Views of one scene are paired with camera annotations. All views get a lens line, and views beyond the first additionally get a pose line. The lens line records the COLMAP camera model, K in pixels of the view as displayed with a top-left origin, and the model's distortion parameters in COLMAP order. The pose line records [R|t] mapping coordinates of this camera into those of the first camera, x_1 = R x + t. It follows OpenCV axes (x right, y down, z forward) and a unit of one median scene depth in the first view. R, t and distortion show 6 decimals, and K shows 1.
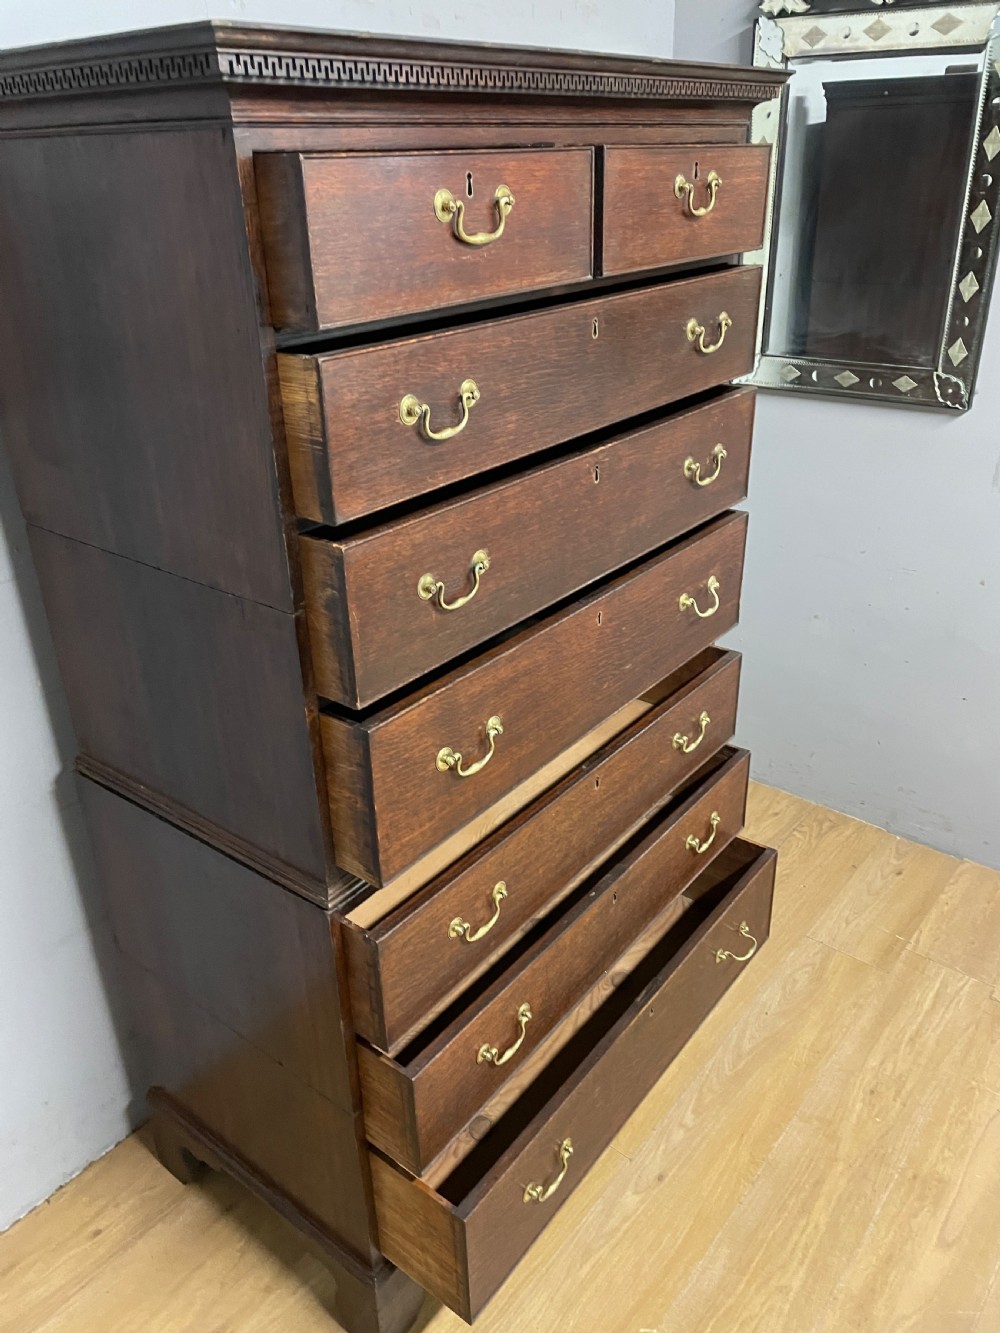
lens RADIAL K [[1003.1, 0, 507.8], [0, 1003.1, 663.0], [0, 0, 1]] dist [0.086528, -0.107497]
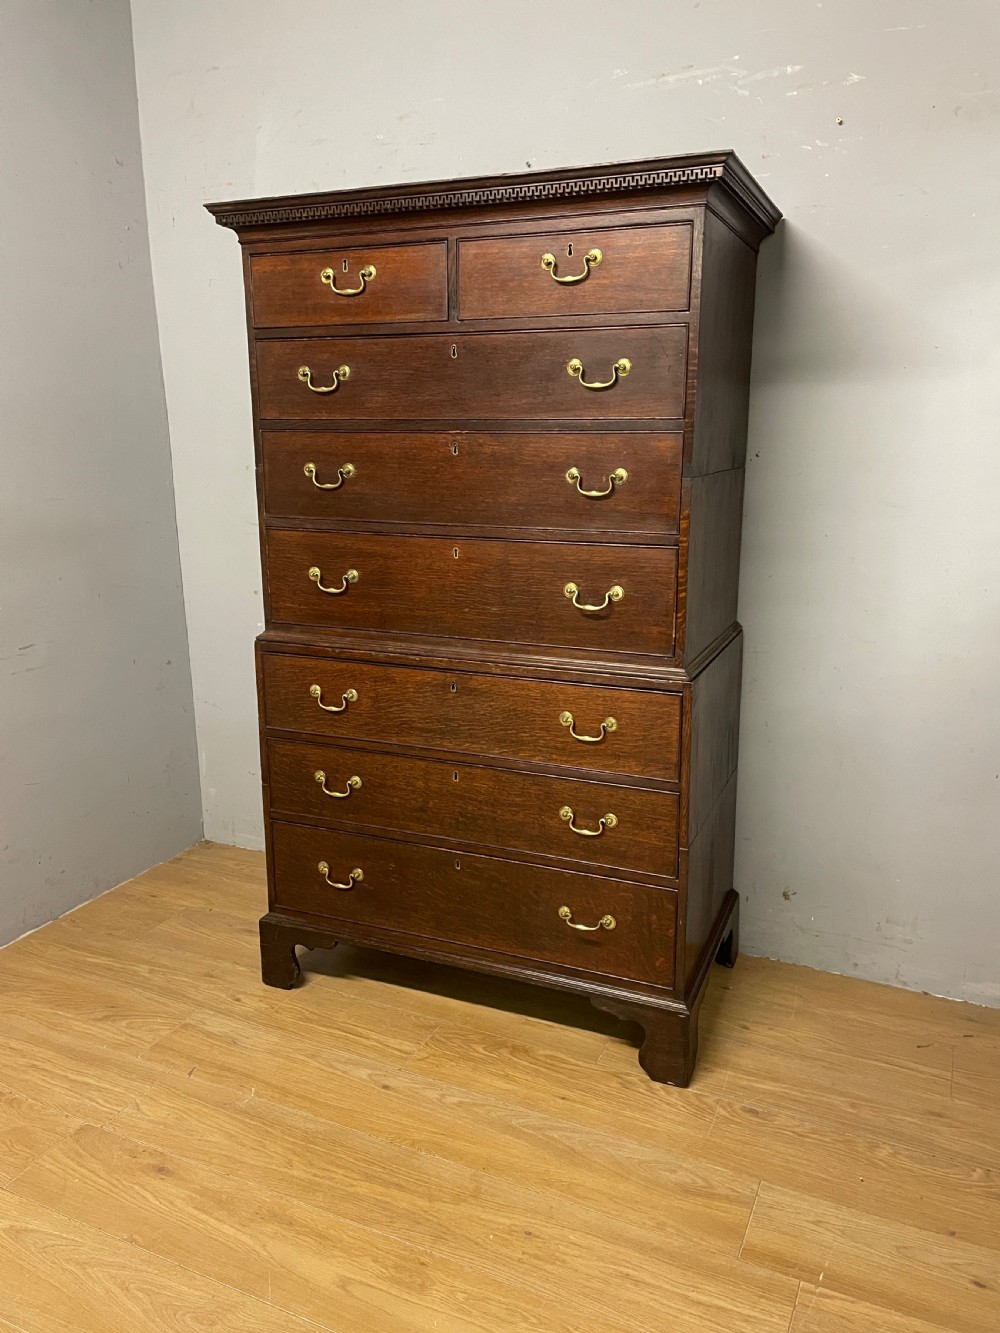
lens RADIAL K [[1003.1, 0, 513.8], [0, 1003.1, 656.5], [0, 0, 1]] dist [0.086528, -0.107497]
pose [[0.263789, 0.226119, -0.937702, 1.796265], [-0.441940, 0.892429, 0.090878, -0.101818], [0.857382, 0.390435, 0.335344, 0.797205]]
